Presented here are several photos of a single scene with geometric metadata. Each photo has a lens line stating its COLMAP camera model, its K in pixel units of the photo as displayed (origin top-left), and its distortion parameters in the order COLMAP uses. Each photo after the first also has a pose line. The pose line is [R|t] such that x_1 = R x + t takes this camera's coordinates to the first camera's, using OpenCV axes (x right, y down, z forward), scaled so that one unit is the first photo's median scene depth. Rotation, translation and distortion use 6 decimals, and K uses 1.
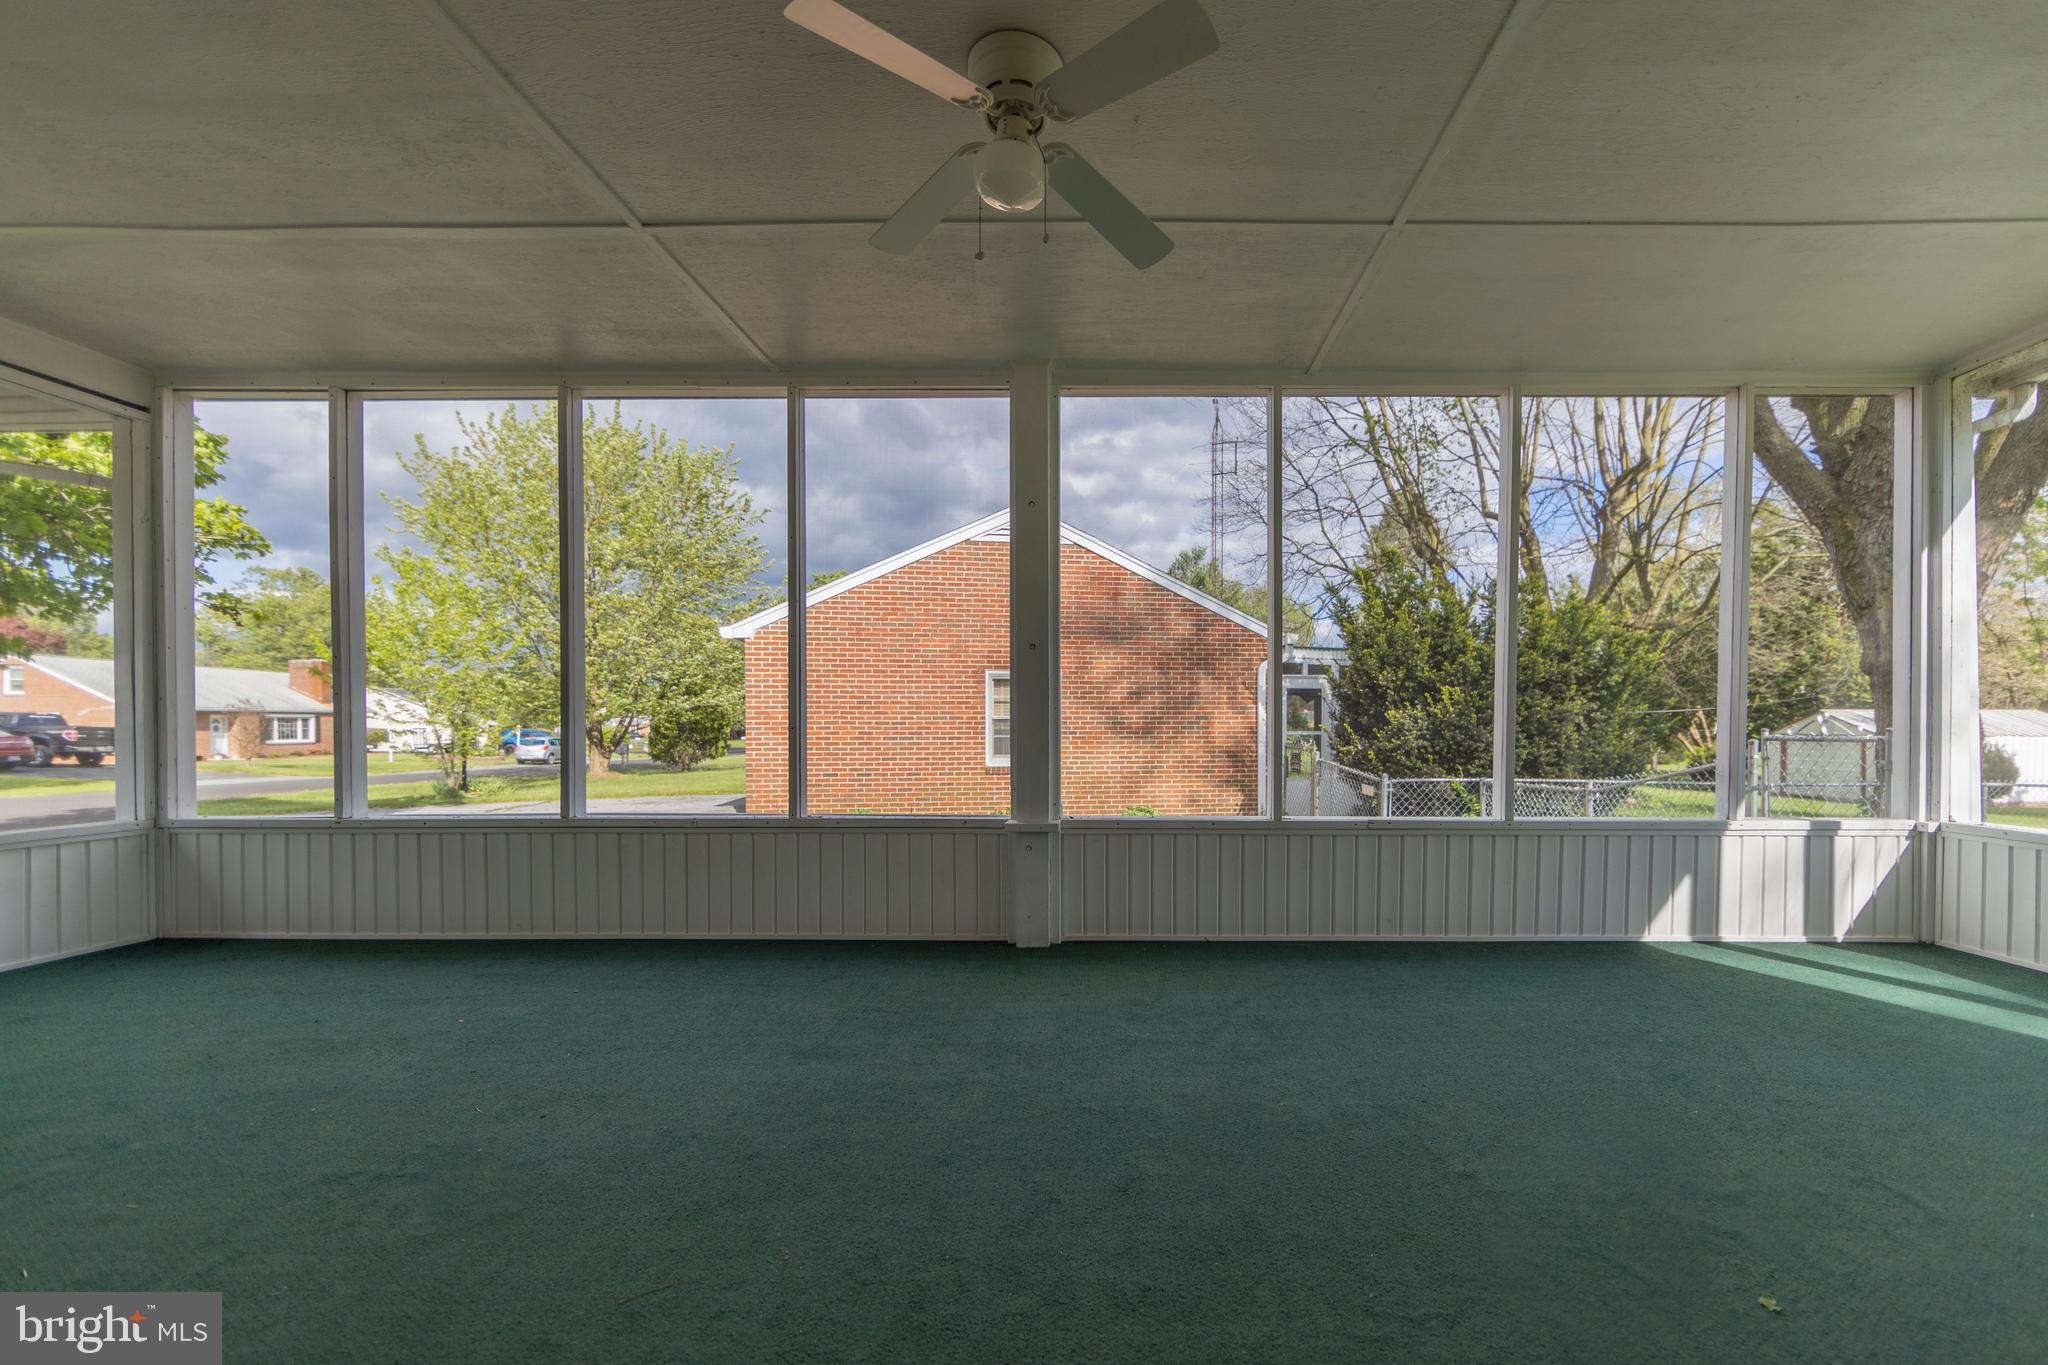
lens RADIAL K [[815.6, 0, 1024.3], [0, 815.6, 739.7], [0, 0, 1]] dist [-0.004579, -0.000262]
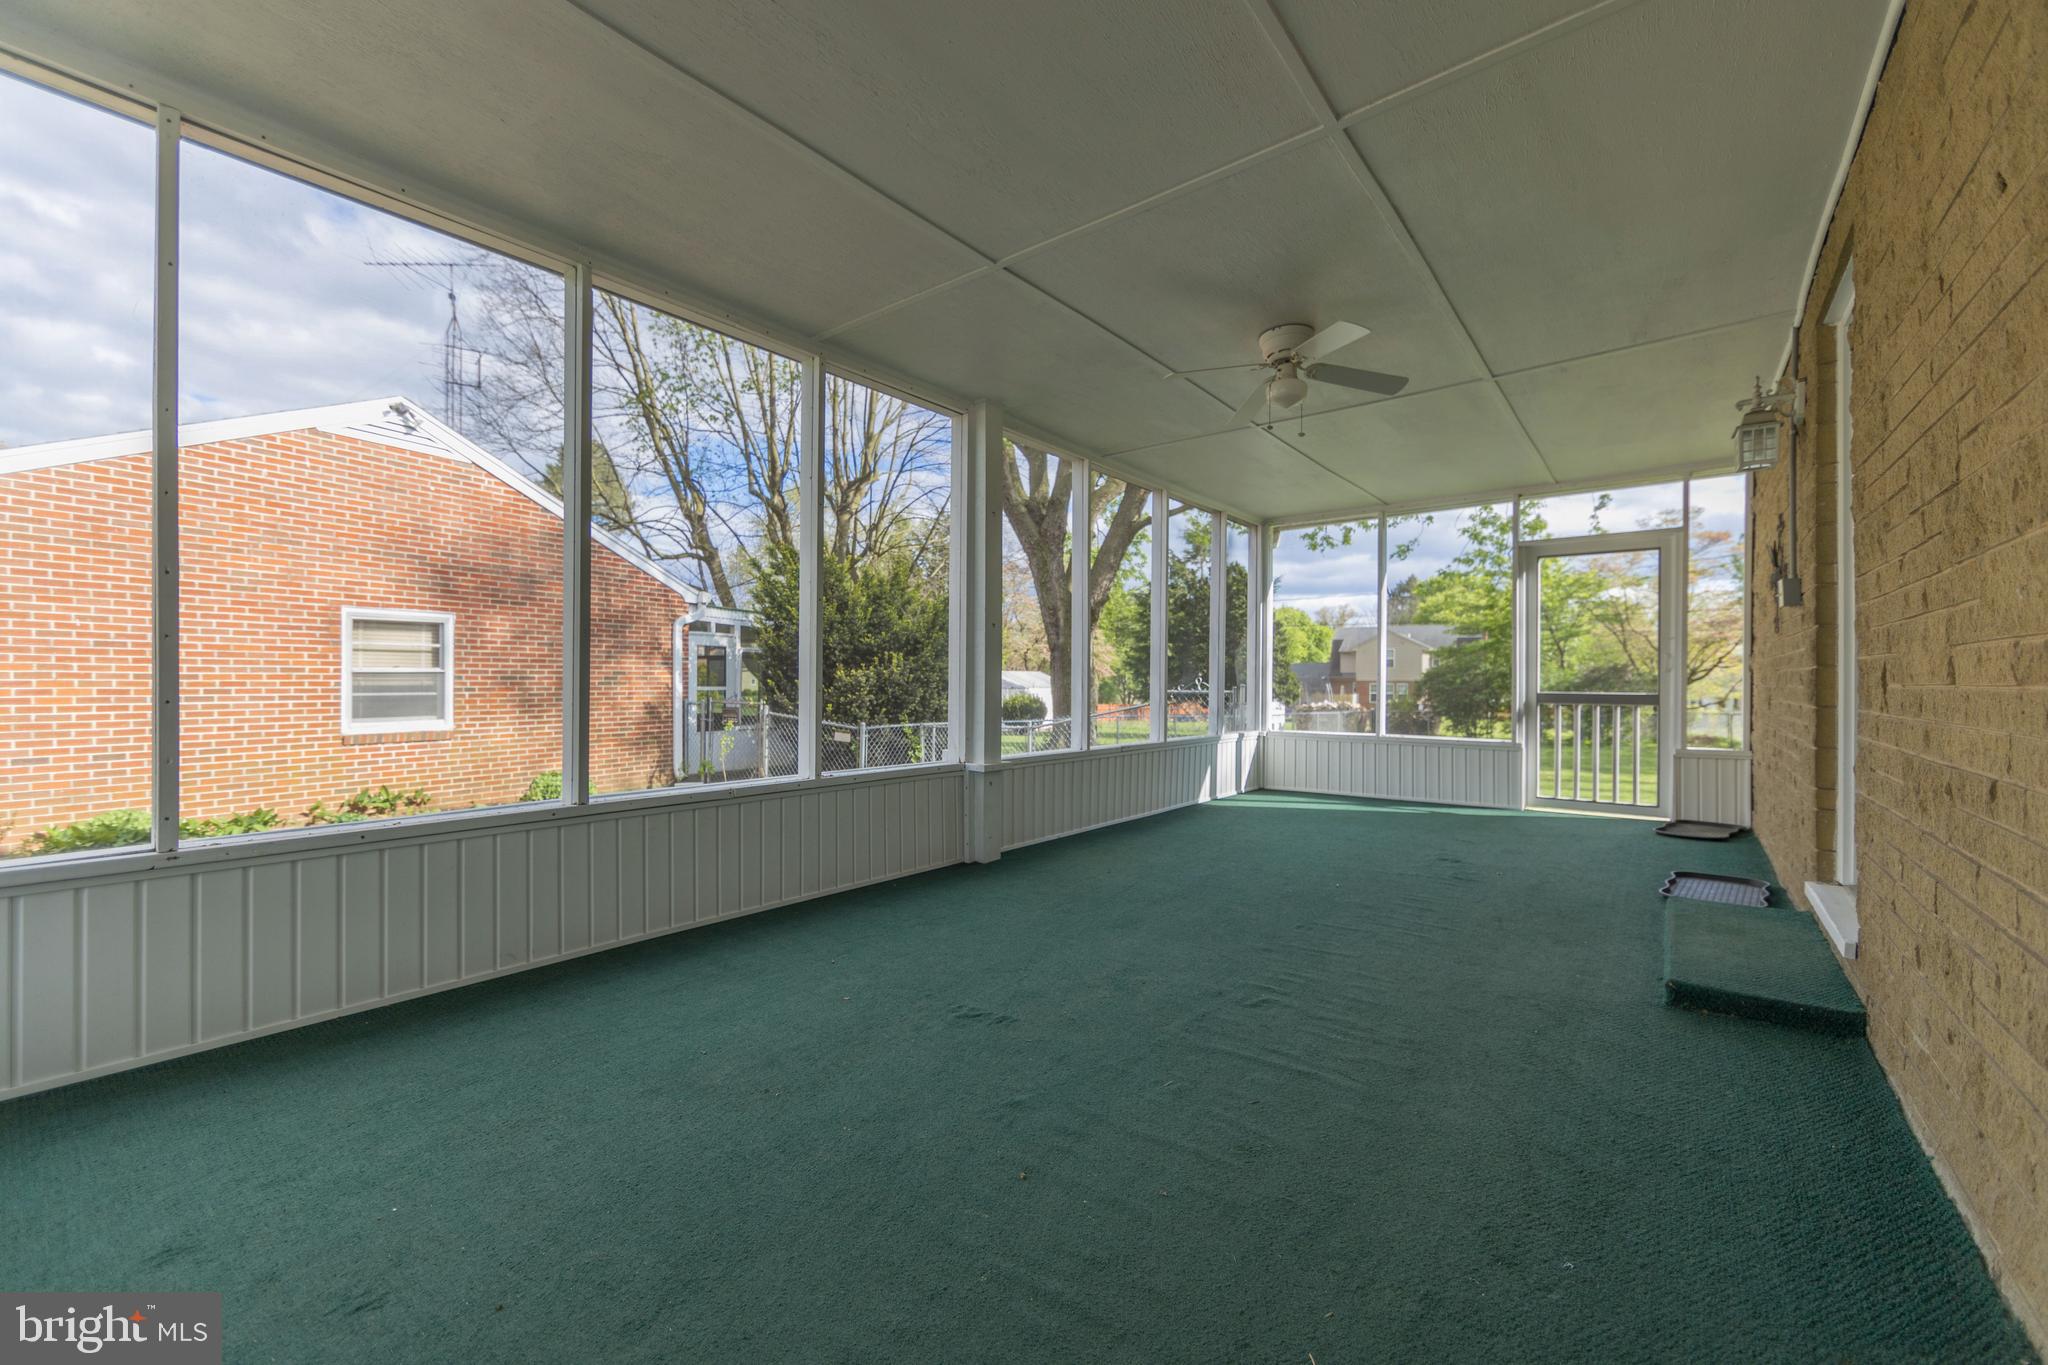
lens RADIAL K [[820.6, 0, 1018.5], [0, 820.6, 682.8], [0, 0, 1]] dist [-0.004011, -0.000226]
pose [[0.619042, 0.001468, 0.785356, -0.557716], [0.008646, 0.999925, -0.008684, -0.007465], [-0.785310, 0.012166, 0.618983, 0.098685]]
